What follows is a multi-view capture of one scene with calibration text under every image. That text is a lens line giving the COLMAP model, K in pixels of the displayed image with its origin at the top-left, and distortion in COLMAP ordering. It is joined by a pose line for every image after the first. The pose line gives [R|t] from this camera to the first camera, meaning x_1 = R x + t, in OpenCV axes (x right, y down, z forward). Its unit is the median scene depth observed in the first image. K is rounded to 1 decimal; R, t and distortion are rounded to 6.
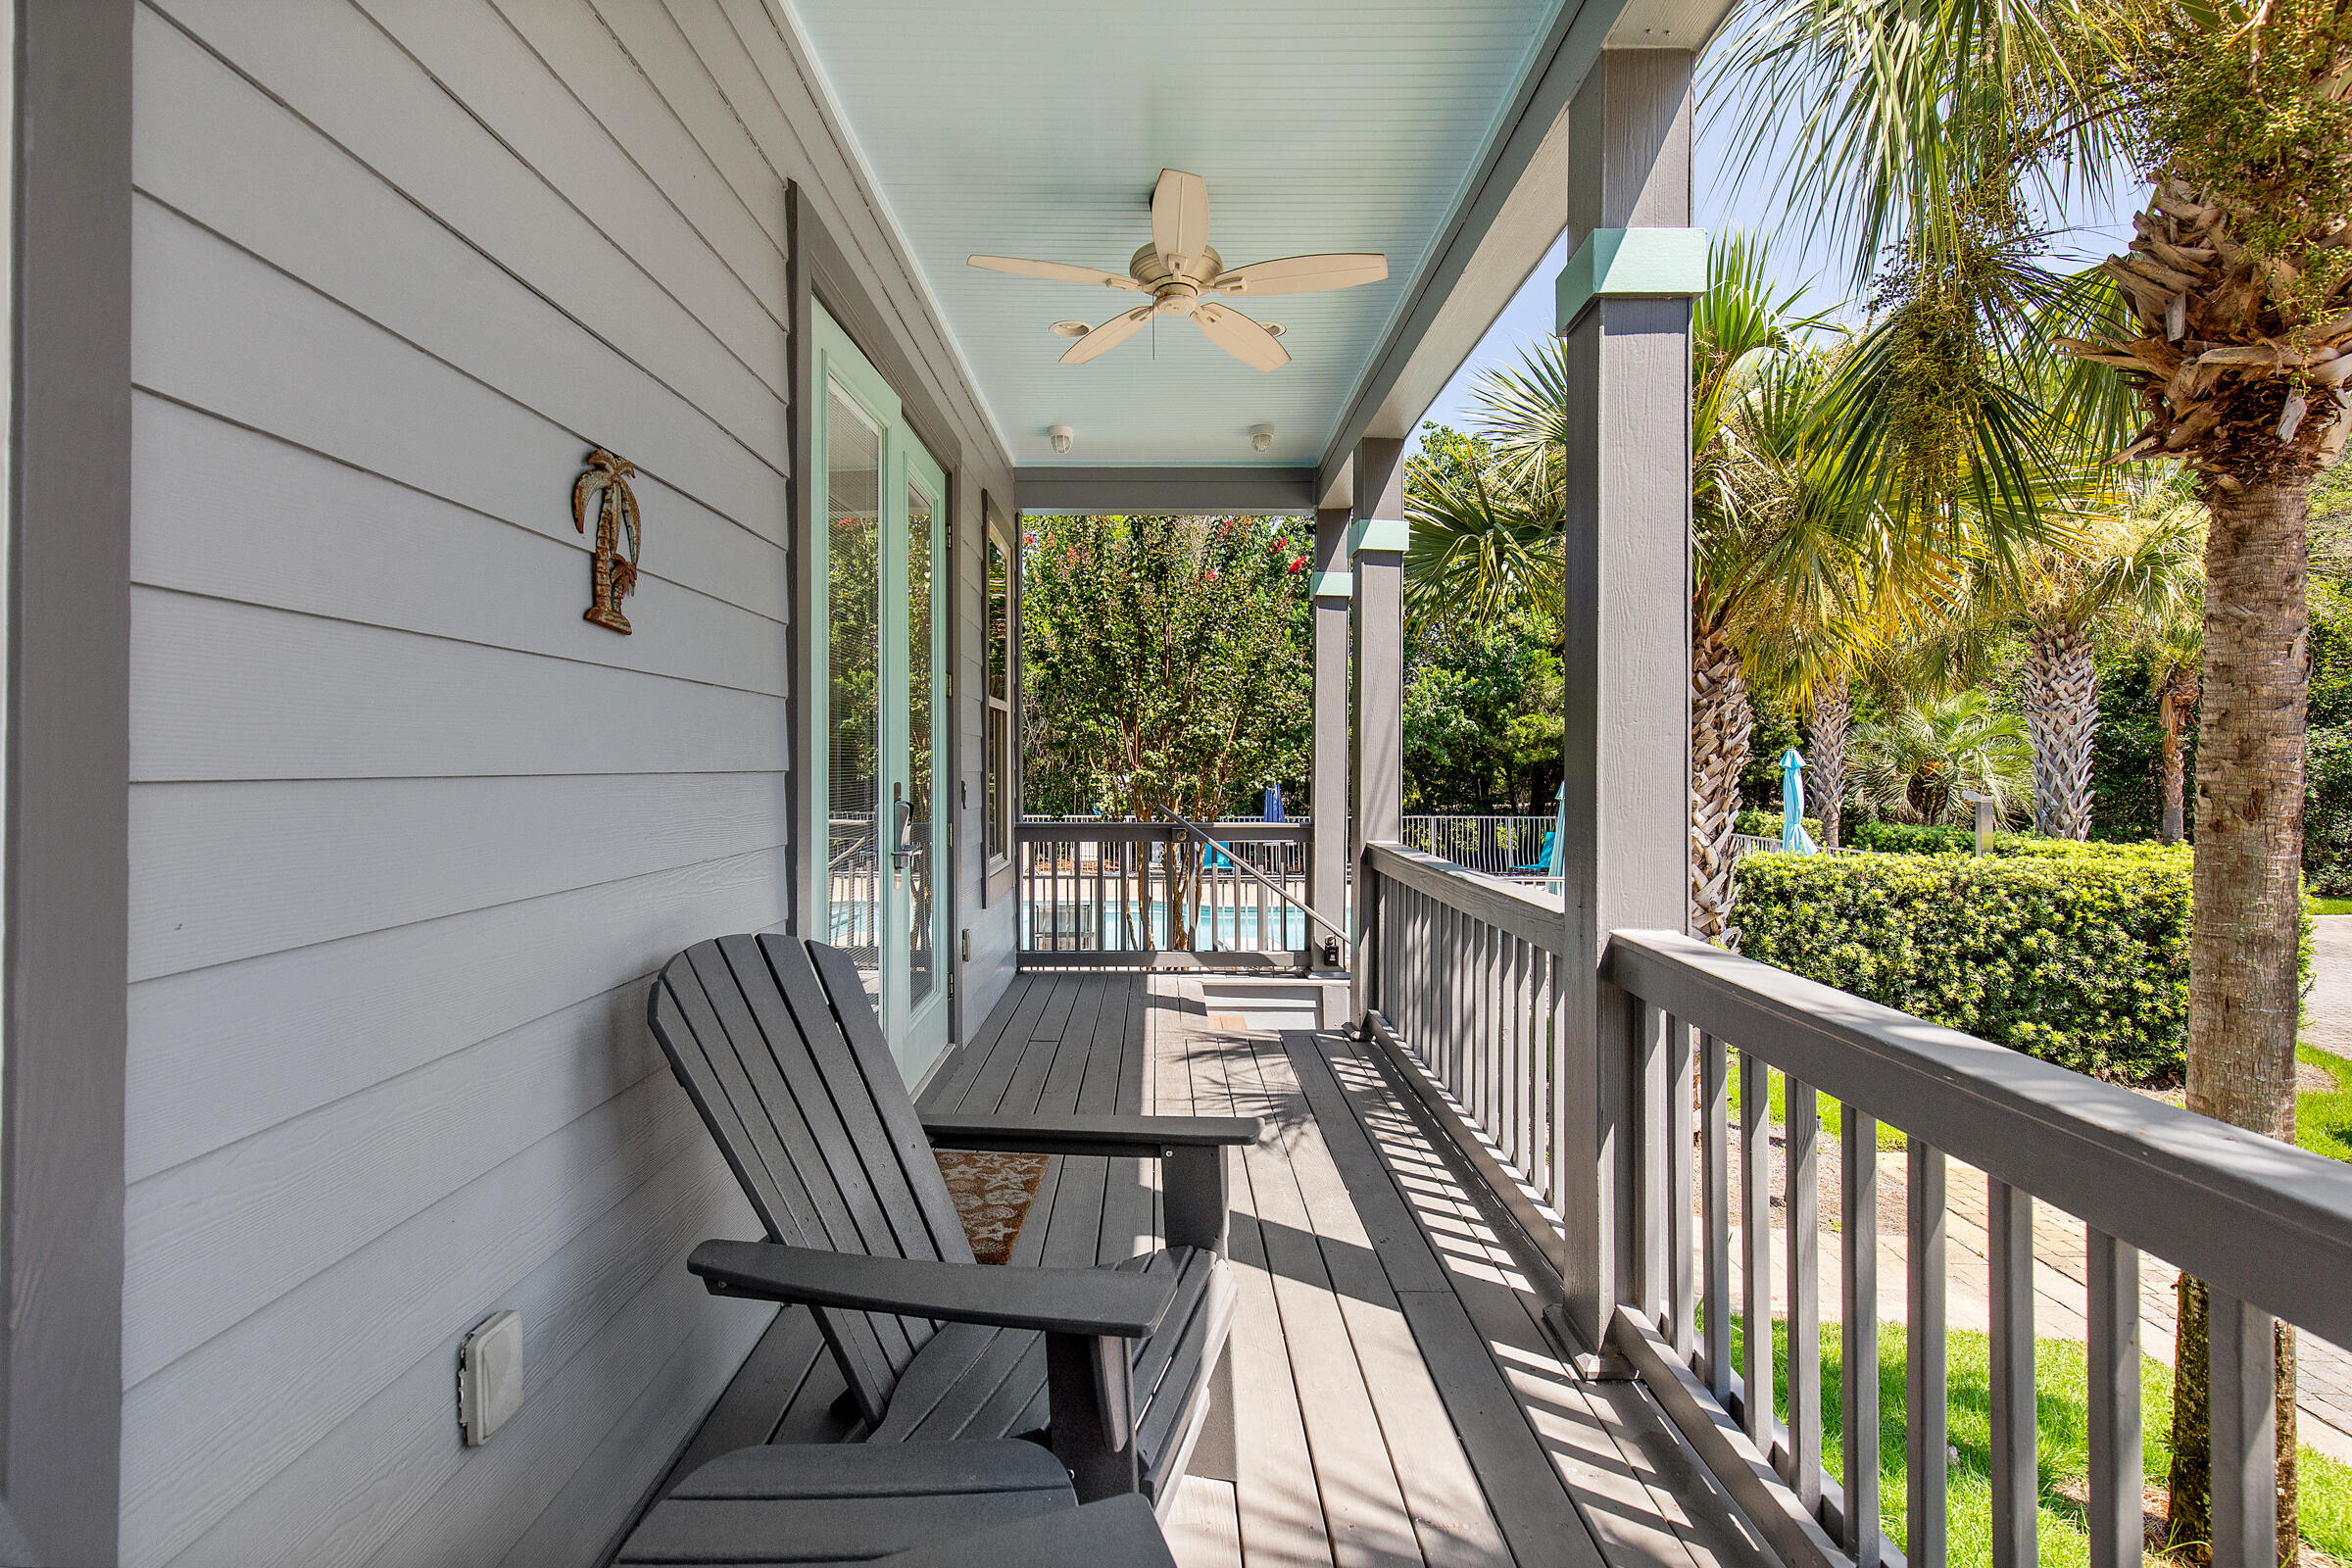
lens RADIAL K [[1110.6, 0, 1185.6], [0, 1110.6, 766.3], [0, 0, 1]] dist [0.003185, -0.000044]
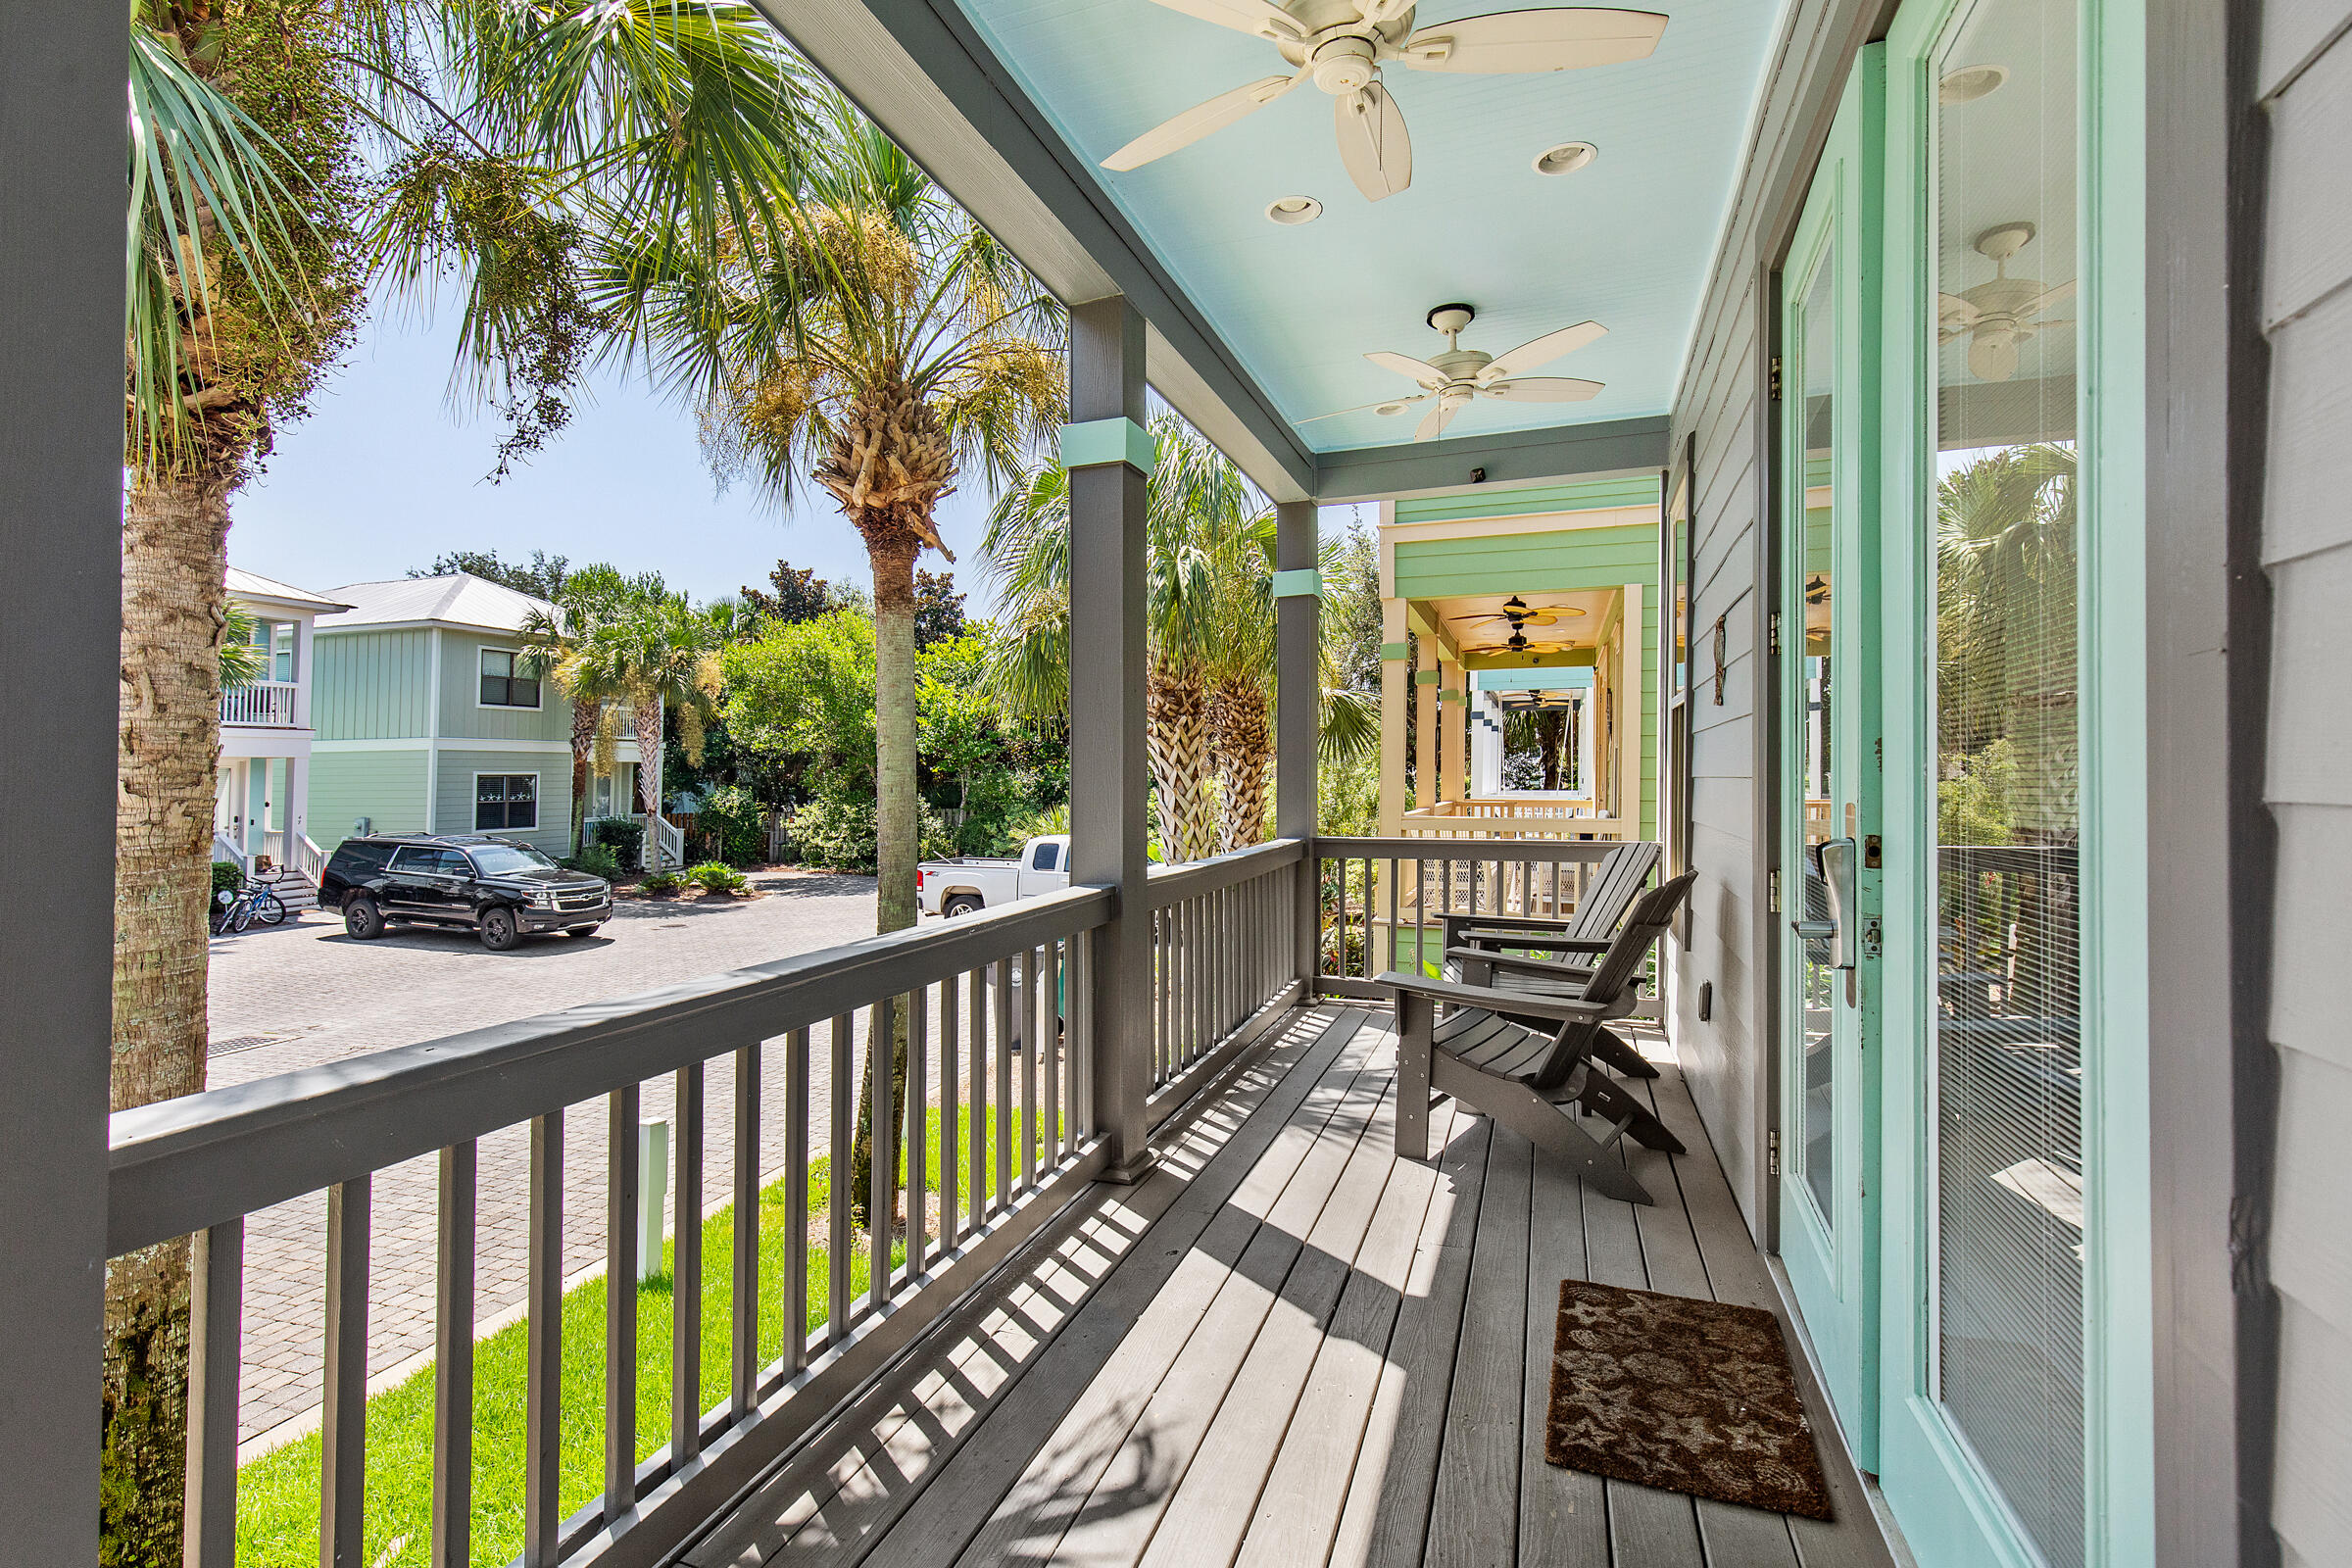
lens RADIAL K [[1110.6, 0, 1185.6], [0, 1110.6, 766.3], [0, 0, 1]] dist [0.003185, -0.000044]
pose [[-0.941078, -0.000777, 0.338188, -0.151050], [-0.001260, 0.999998, -0.001209, -0.009927], [-0.338186, -0.001564, -0.941078, 1.724221]]
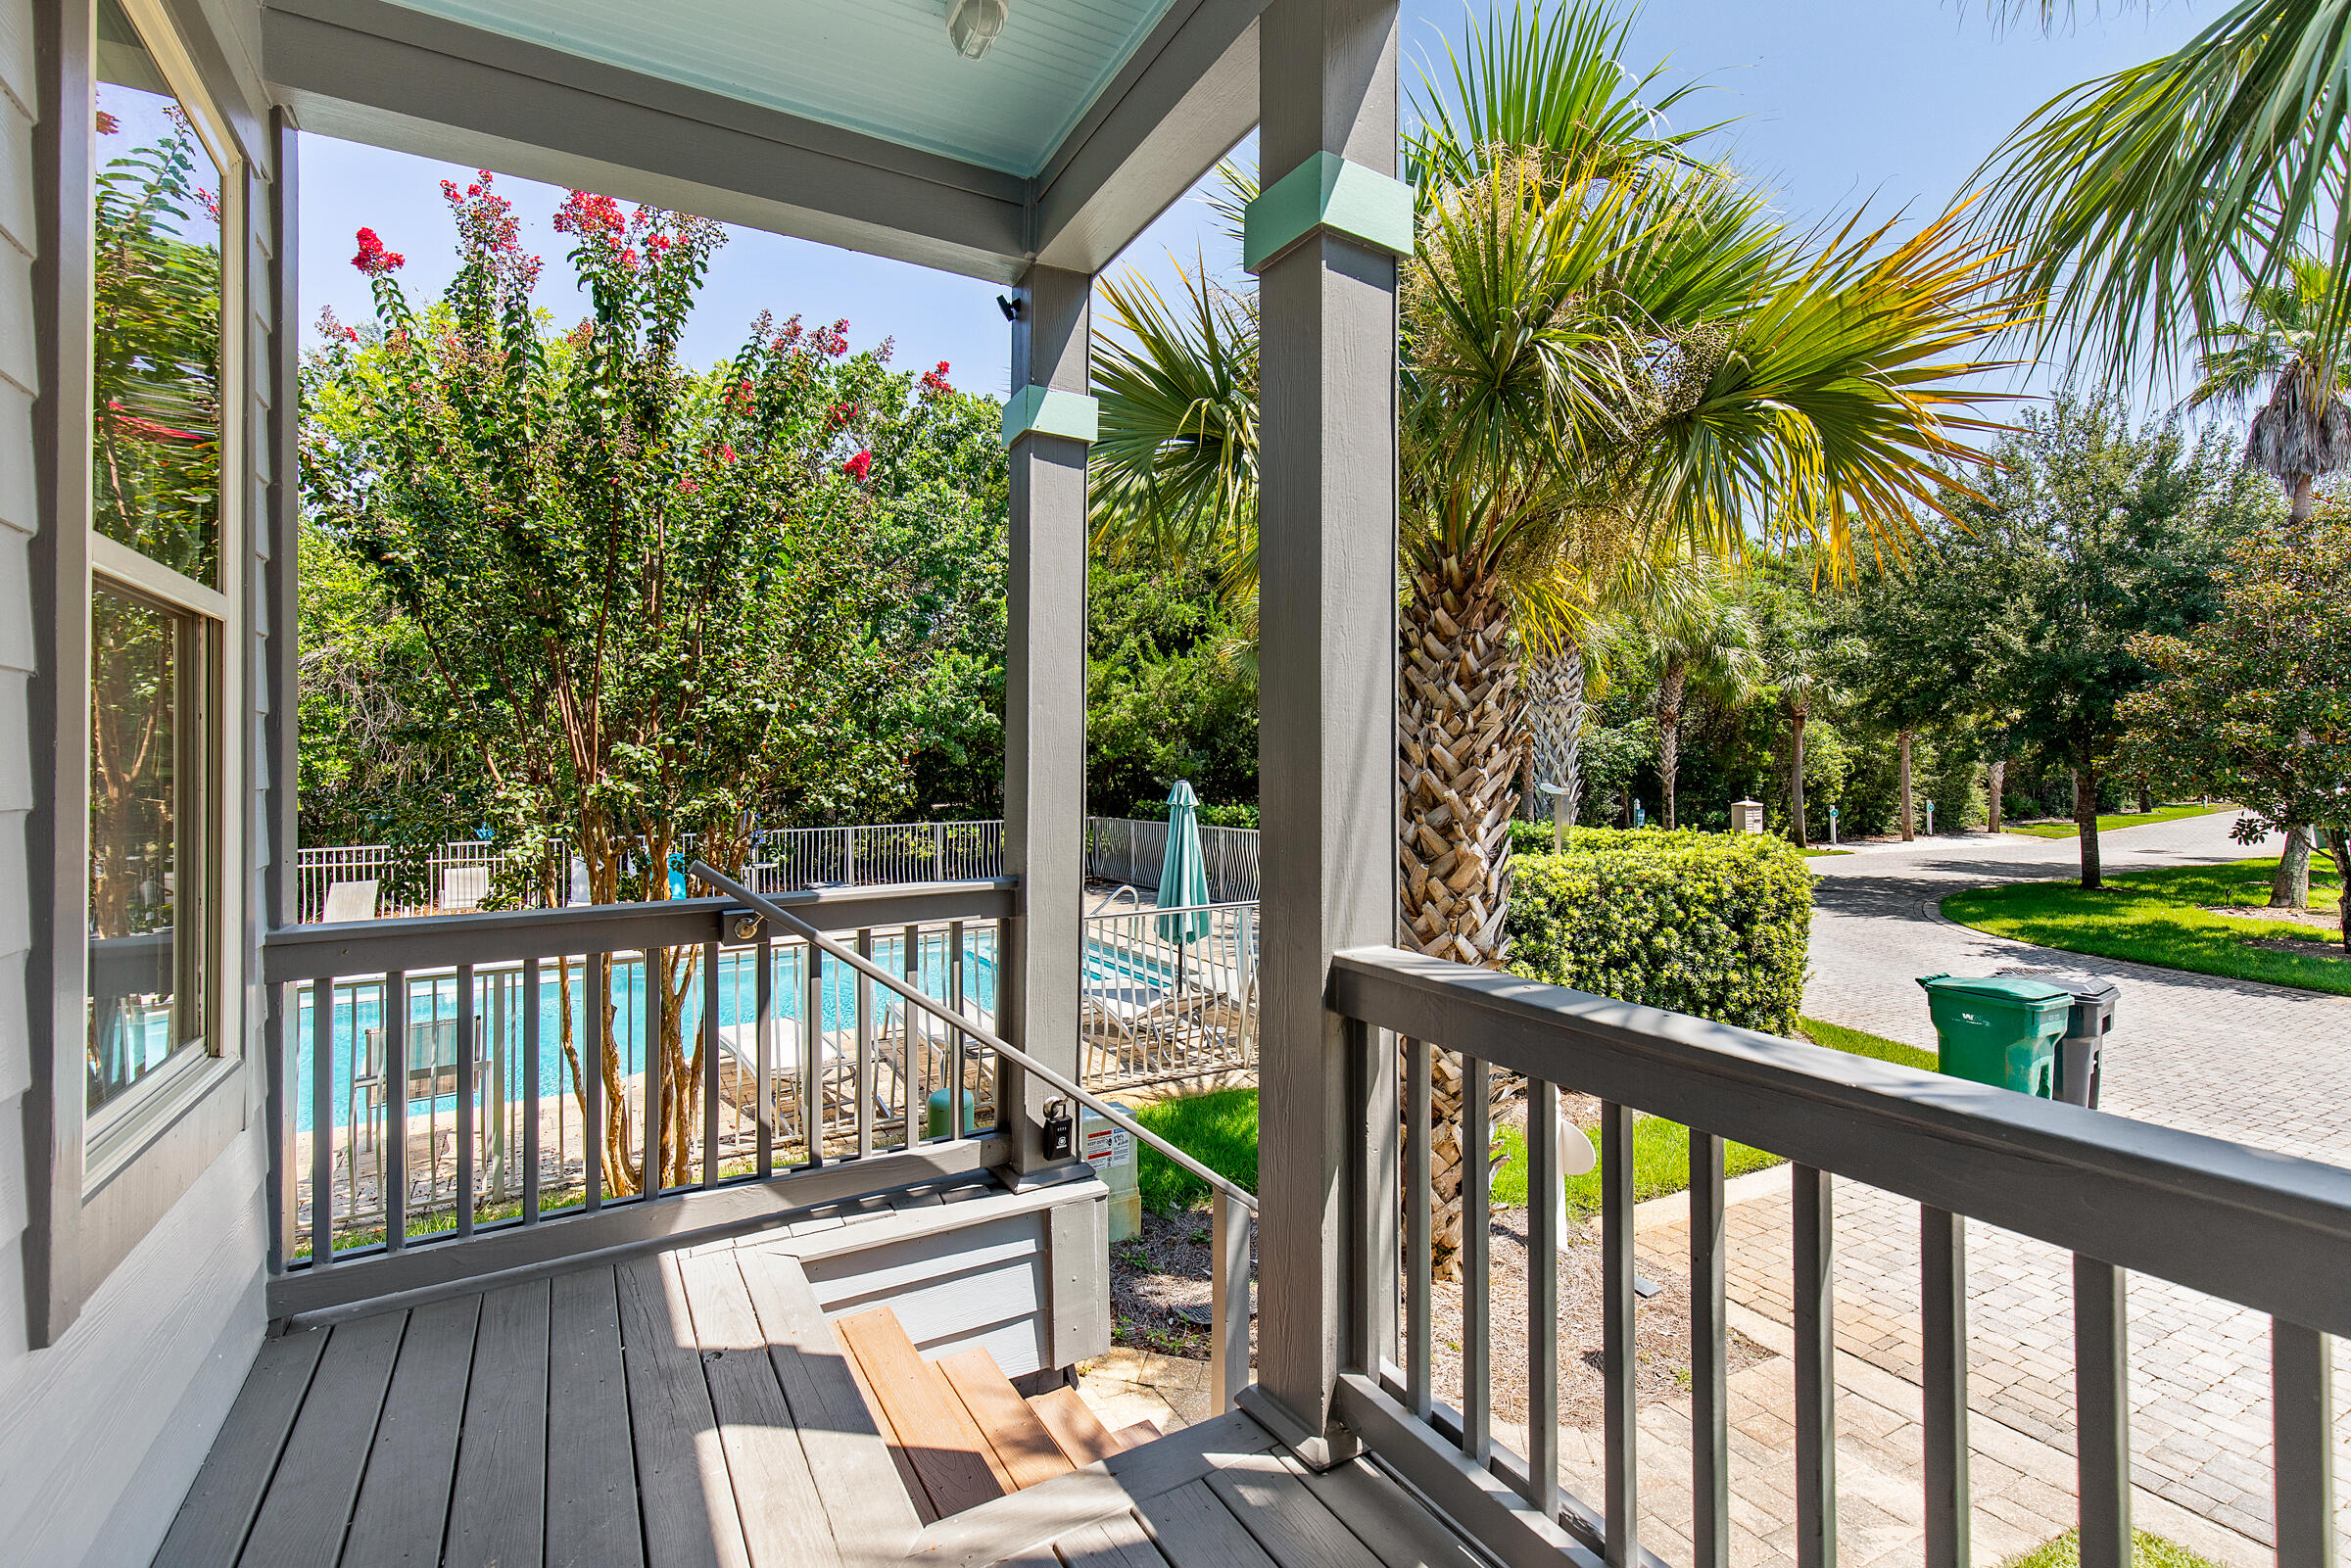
lens RADIAL K [[1083.4, 0, 1169.2], [0, 1083.4, 731.0], [0, 0, 1]] dist [0.008242, -0.000558]
pose [[0.883872, 0.000615, 0.467729, -0.040281], [0.014568, 0.999478, -0.028844, -0.001082], [-0.467503, 0.032308, 0.883401, 0.375178]]
